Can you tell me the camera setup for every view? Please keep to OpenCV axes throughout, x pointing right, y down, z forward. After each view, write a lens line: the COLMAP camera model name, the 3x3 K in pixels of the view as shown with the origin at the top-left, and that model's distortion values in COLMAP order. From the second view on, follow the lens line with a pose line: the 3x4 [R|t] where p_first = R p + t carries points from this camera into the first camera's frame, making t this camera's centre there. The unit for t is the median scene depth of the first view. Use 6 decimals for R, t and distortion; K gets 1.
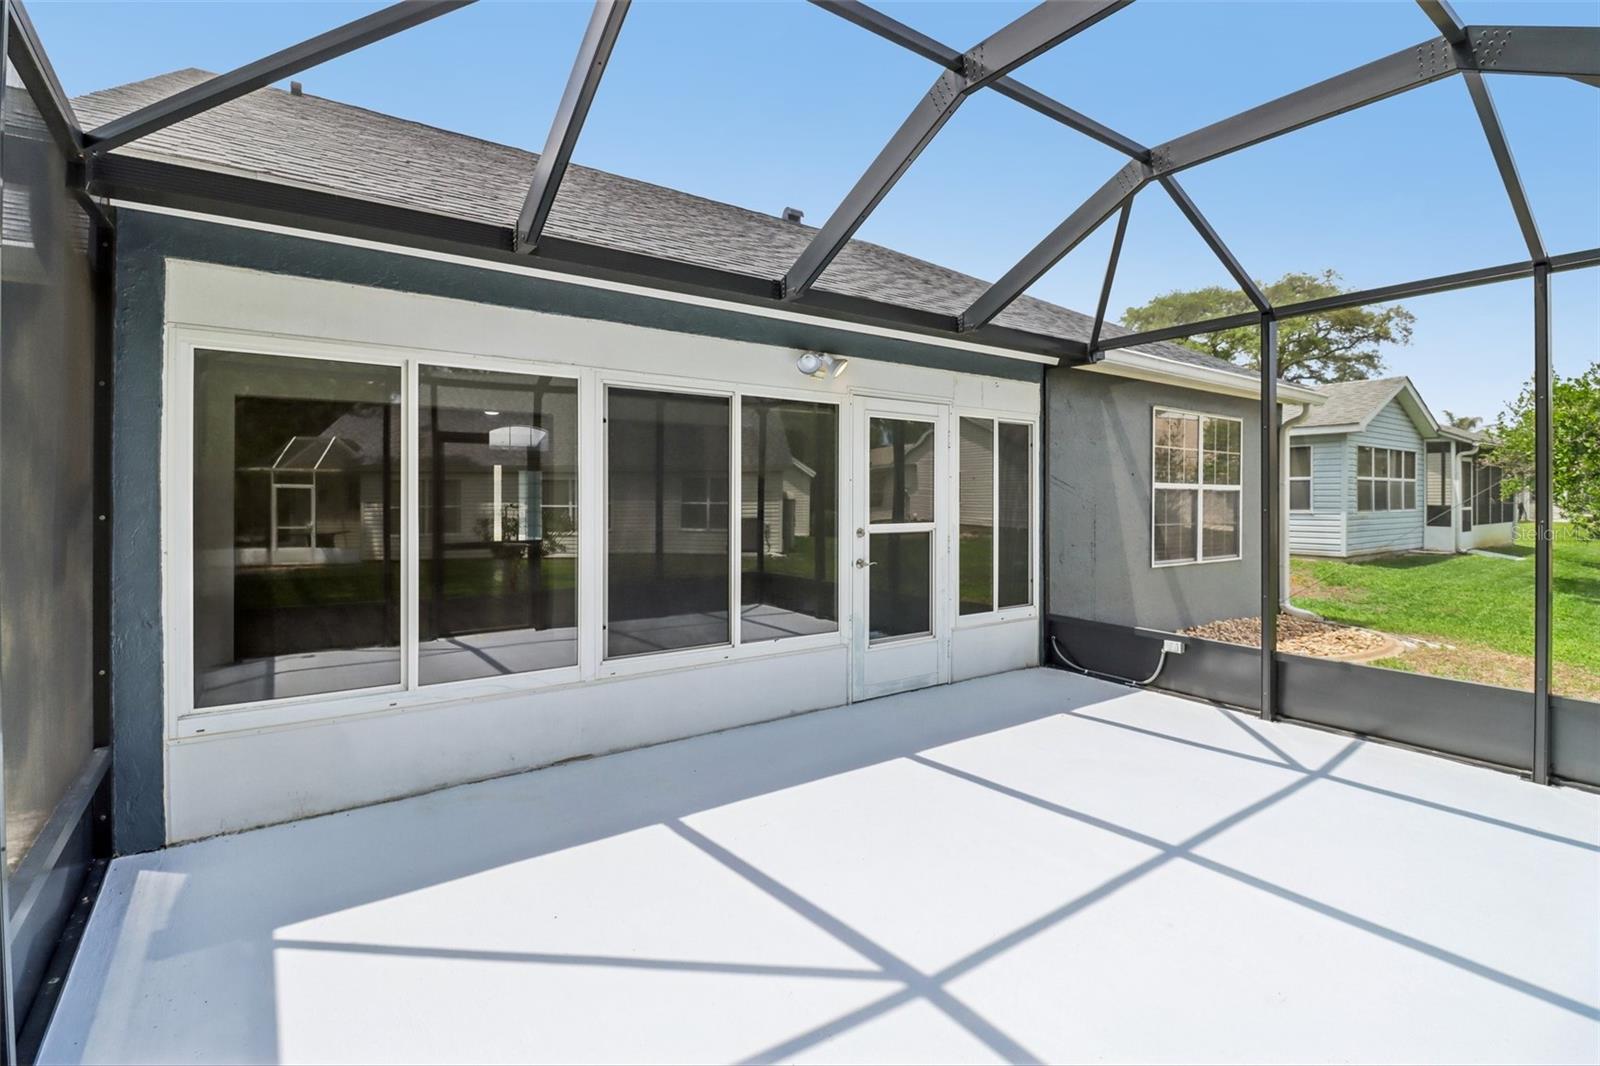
lens RADIAL K [[743.2, 0, 805.4], [0, 743.2, 502.9], [0, 0, 1]] dist [0.001261, -0.012240]
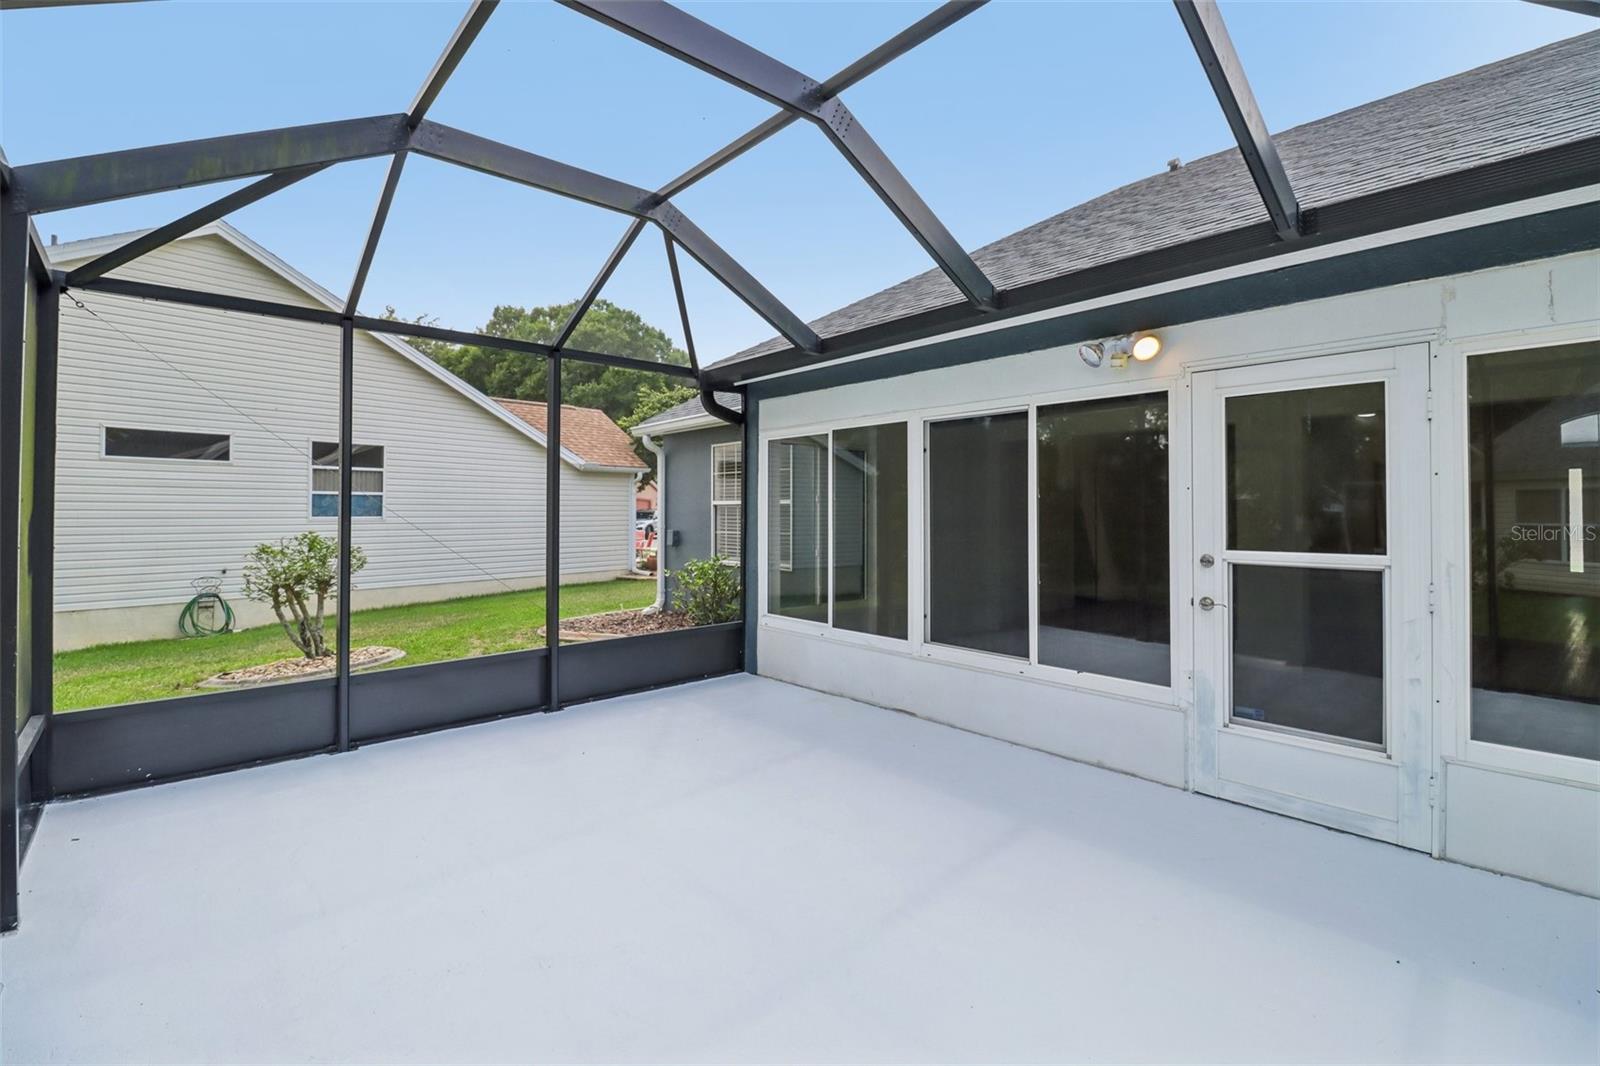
lens RADIAL K [[744.6, 0, 796.6], [0, 744.6, 509.8], [0, 0, 1]] dist [0.002341, -0.000060]
pose [[0.087439, -0.003150, -0.996165, 0.752558], [-0.009746, 0.999944, -0.004017, -0.002485], [0.996122, 0.010060, 0.087404, 0.533437]]
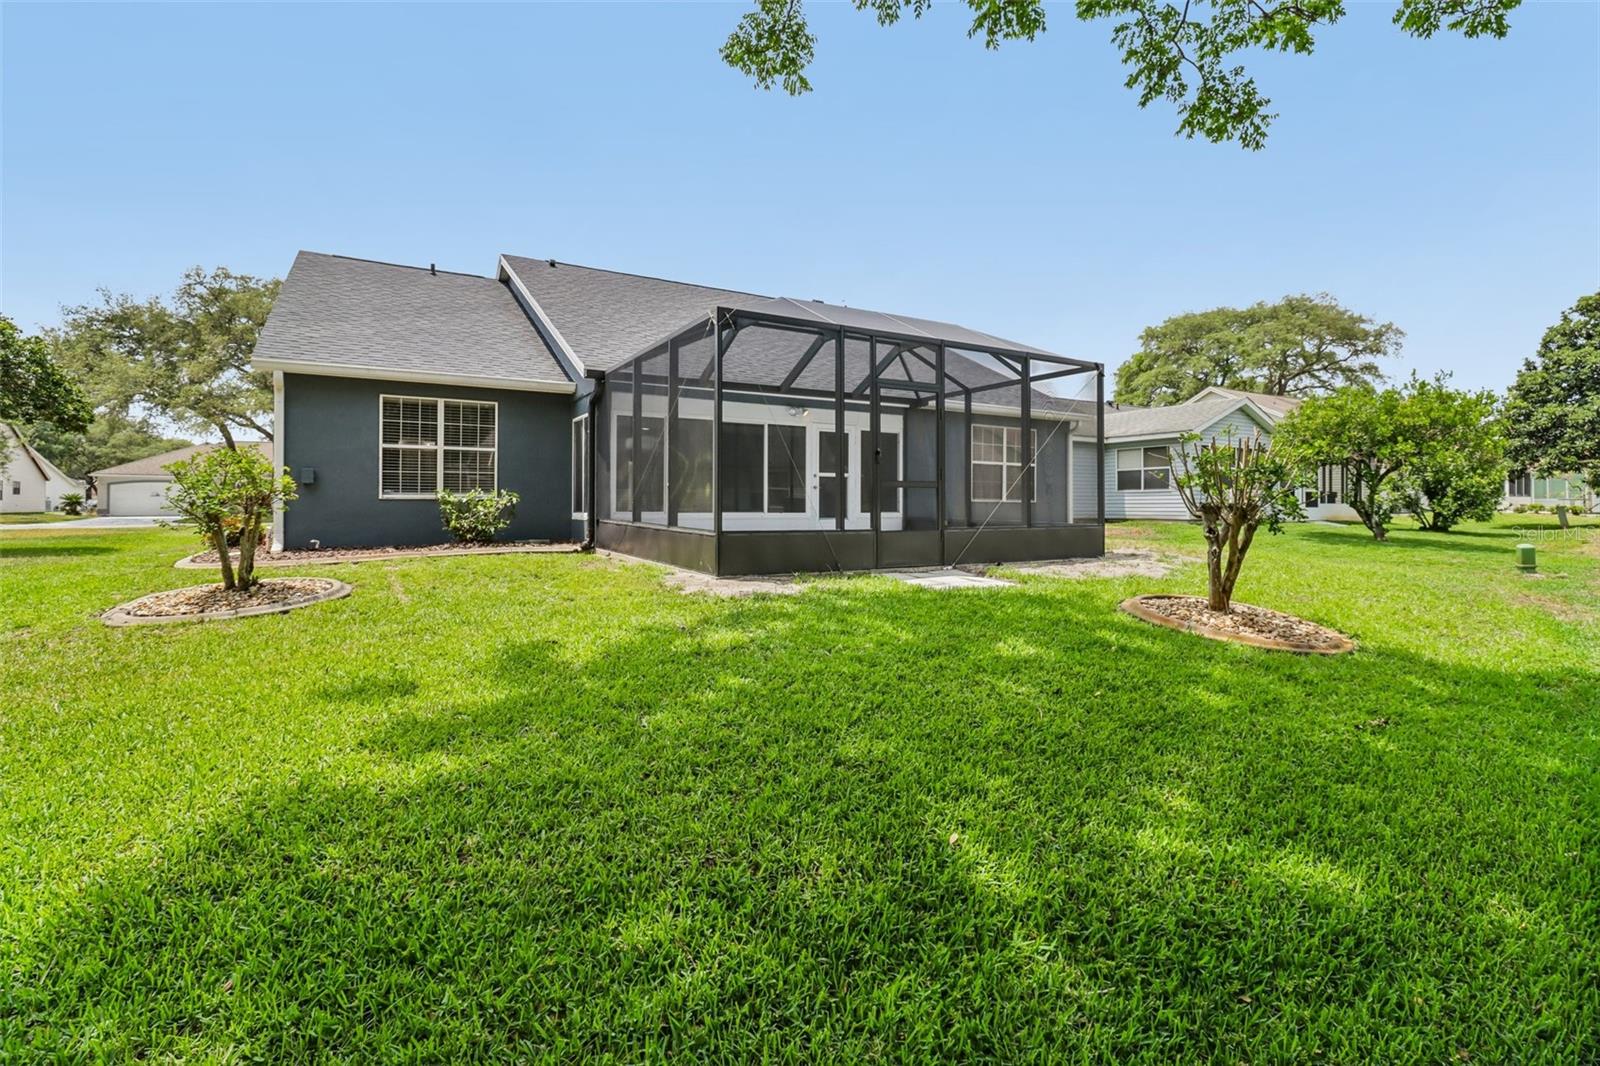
lens RADIAL K [[743.2, 0, 805.4], [0, 743.2, 502.9], [0, 0, 1]] dist [0.001261, -0.012240]
pose [[0.994926, 0.006072, -0.100423, 0.298604], [-0.006848, 0.999949, -0.007384, 0.152406], [0.100373, 0.008034, 0.994917, -1.567008]]
